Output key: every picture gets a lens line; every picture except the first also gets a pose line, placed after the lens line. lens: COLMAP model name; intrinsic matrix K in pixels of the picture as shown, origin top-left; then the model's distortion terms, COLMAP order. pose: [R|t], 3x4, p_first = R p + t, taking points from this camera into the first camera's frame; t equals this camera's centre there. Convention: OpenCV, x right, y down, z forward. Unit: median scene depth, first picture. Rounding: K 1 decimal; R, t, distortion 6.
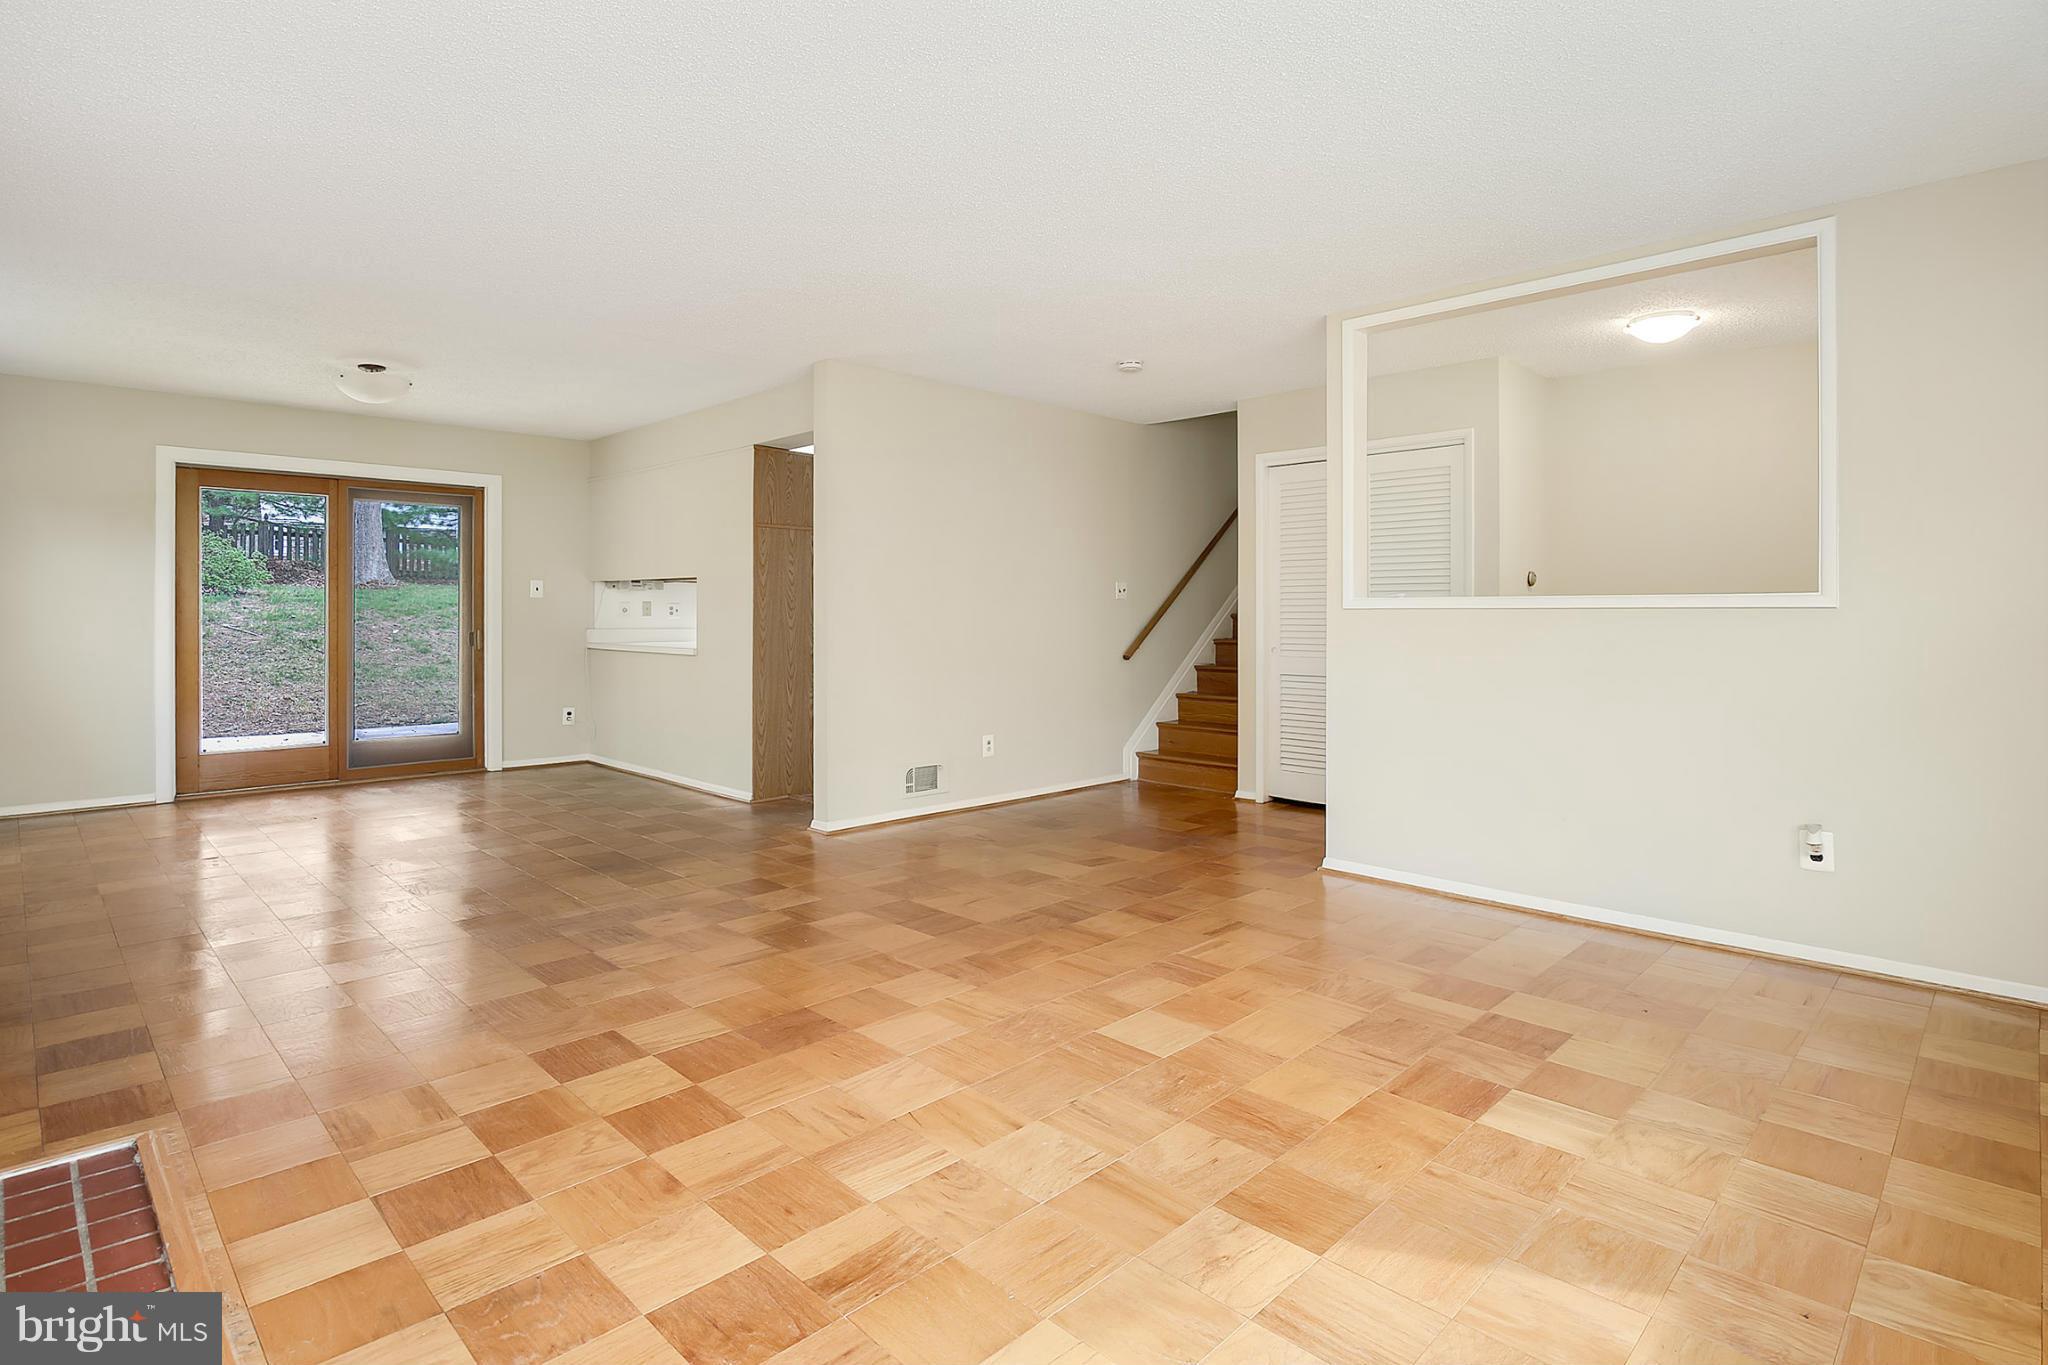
lens RADIAL K [[1038.4, 0, 1013.7], [0, 1038.4, 617.2], [0, 0, 1]] dist [-0.021319, -0.000182]
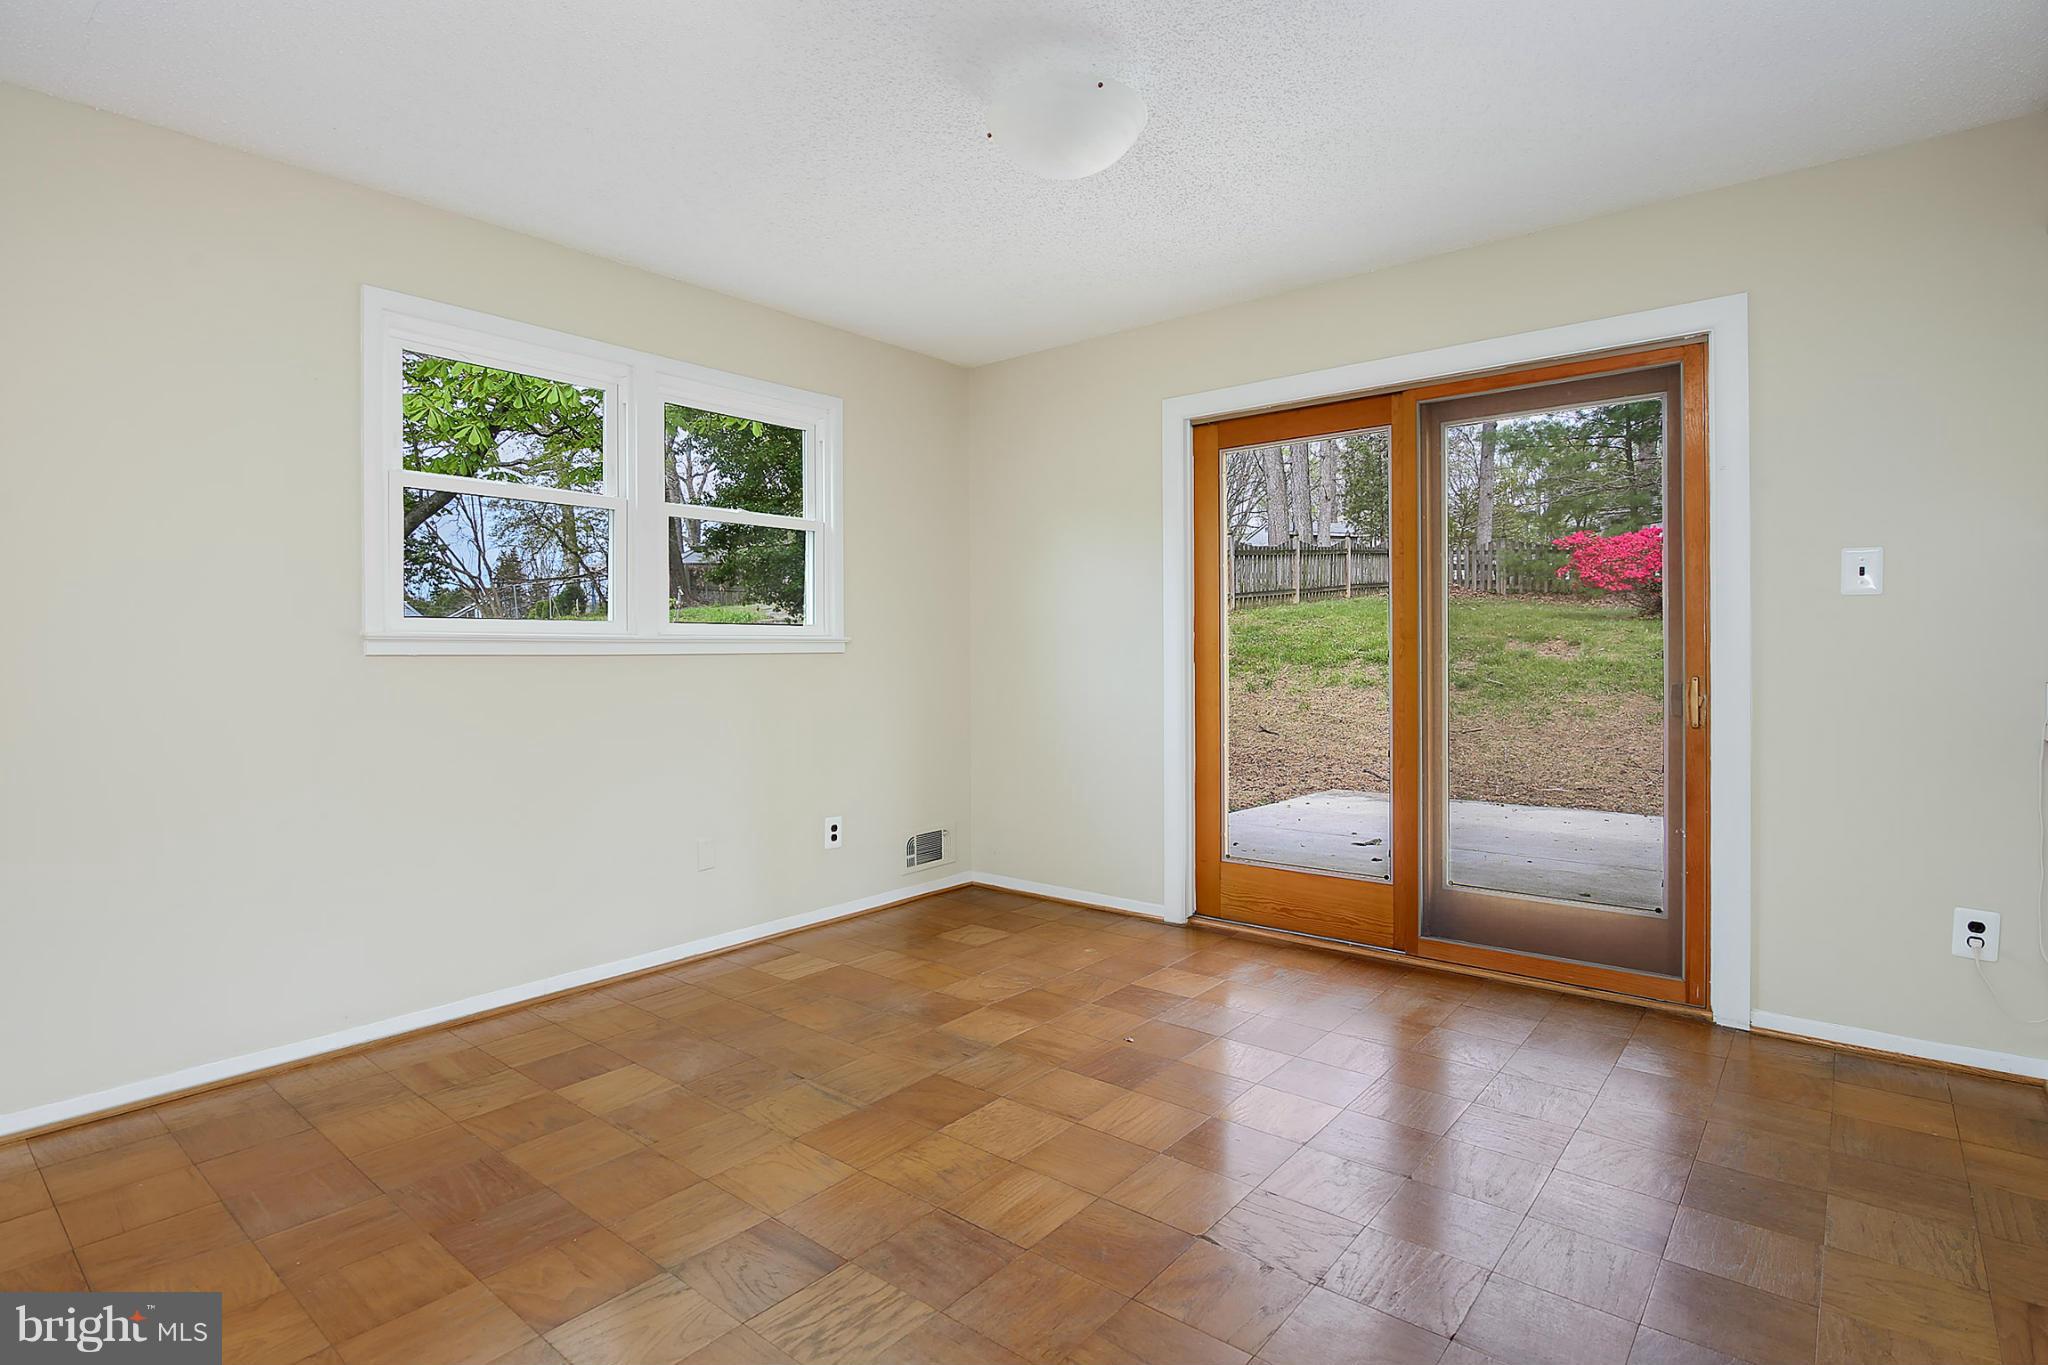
lens RADIAL K [[1019.3, 0, 1020.8], [0, 1019.3, 656.1], [0, 0, 1]] dist [-0.015618, -0.001097]
pose [[0.098340, 0.005070, -0.995140, -0.162539], [0.003368, 0.999980, 0.005428, 0.000159], [0.995147, -0.003885, 0.098321, 0.817931]]
